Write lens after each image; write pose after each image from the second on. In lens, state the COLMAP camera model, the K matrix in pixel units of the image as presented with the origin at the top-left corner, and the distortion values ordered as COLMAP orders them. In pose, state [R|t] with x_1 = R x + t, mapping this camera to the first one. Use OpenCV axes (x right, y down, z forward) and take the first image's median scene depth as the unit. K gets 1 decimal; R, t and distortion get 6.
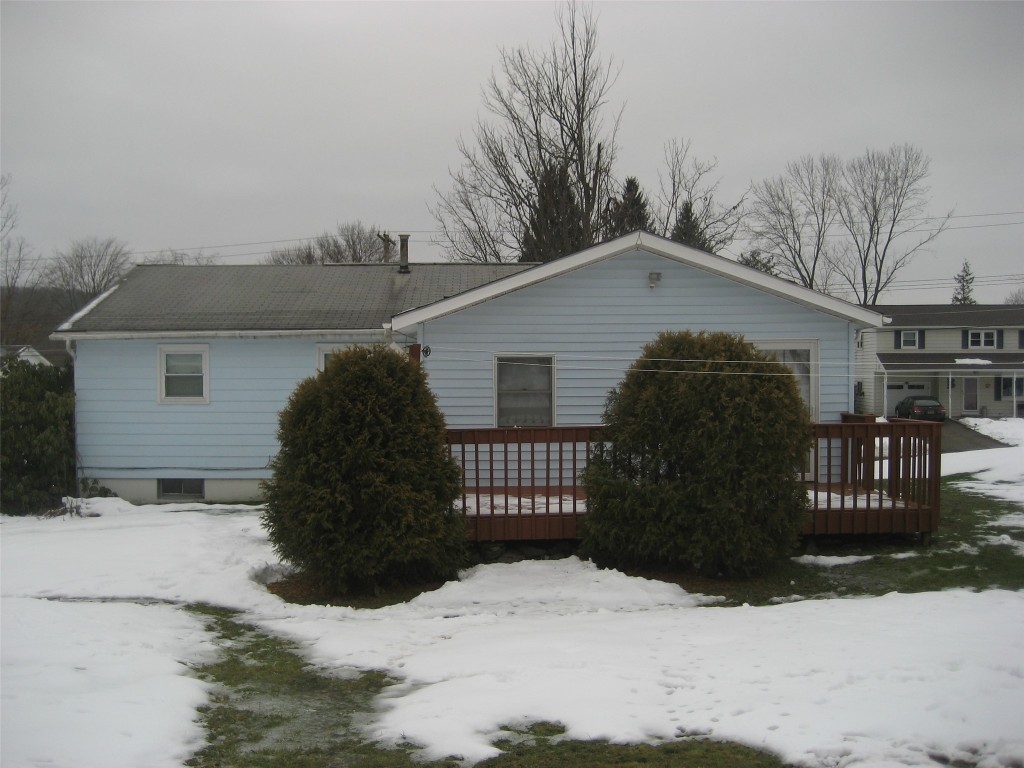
lens RADIAL K [[1039.3, 0, 505.3], [0, 1039.3, 386.8], [0, 0, 1]] dist [-0.155465, 0.267203]
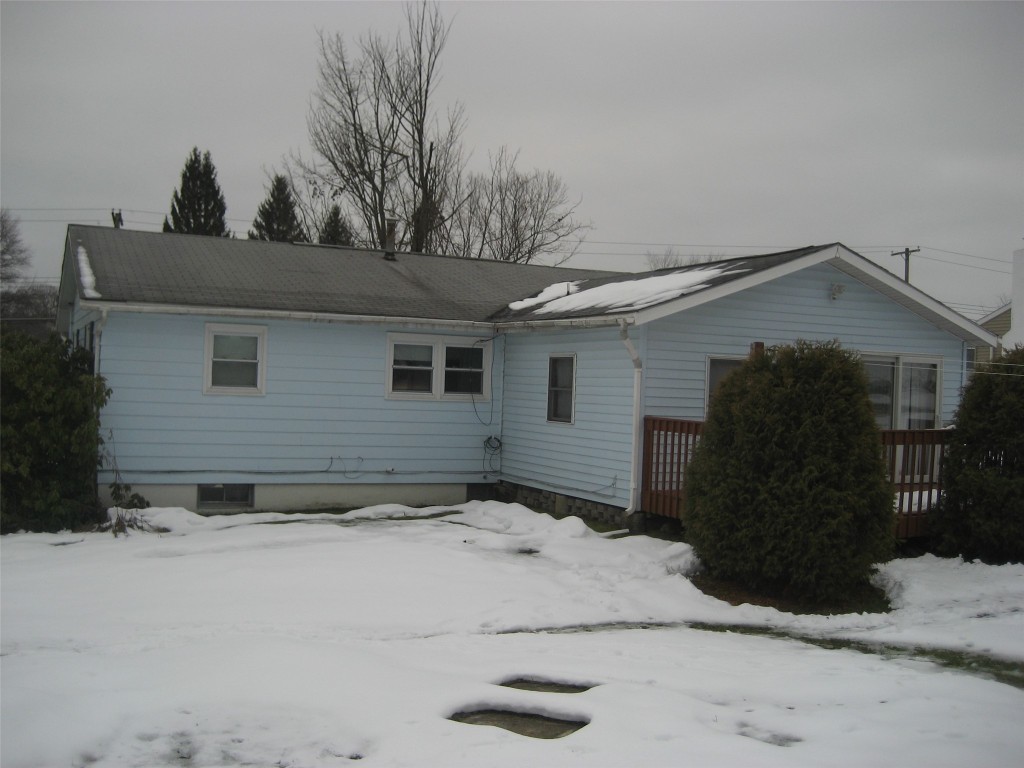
lens RADIAL K [[1039.3, 0, 505.3], [0, 1039.3, 386.8], [0, 0, 1]] dist [-0.155465, 0.267203]
pose [[0.916146, 0.034067, 0.399395, -0.453275], [-0.032057, 0.999417, -0.011713, 0.012769], [-0.399561, -0.002073, 0.916704, 0.139419]]
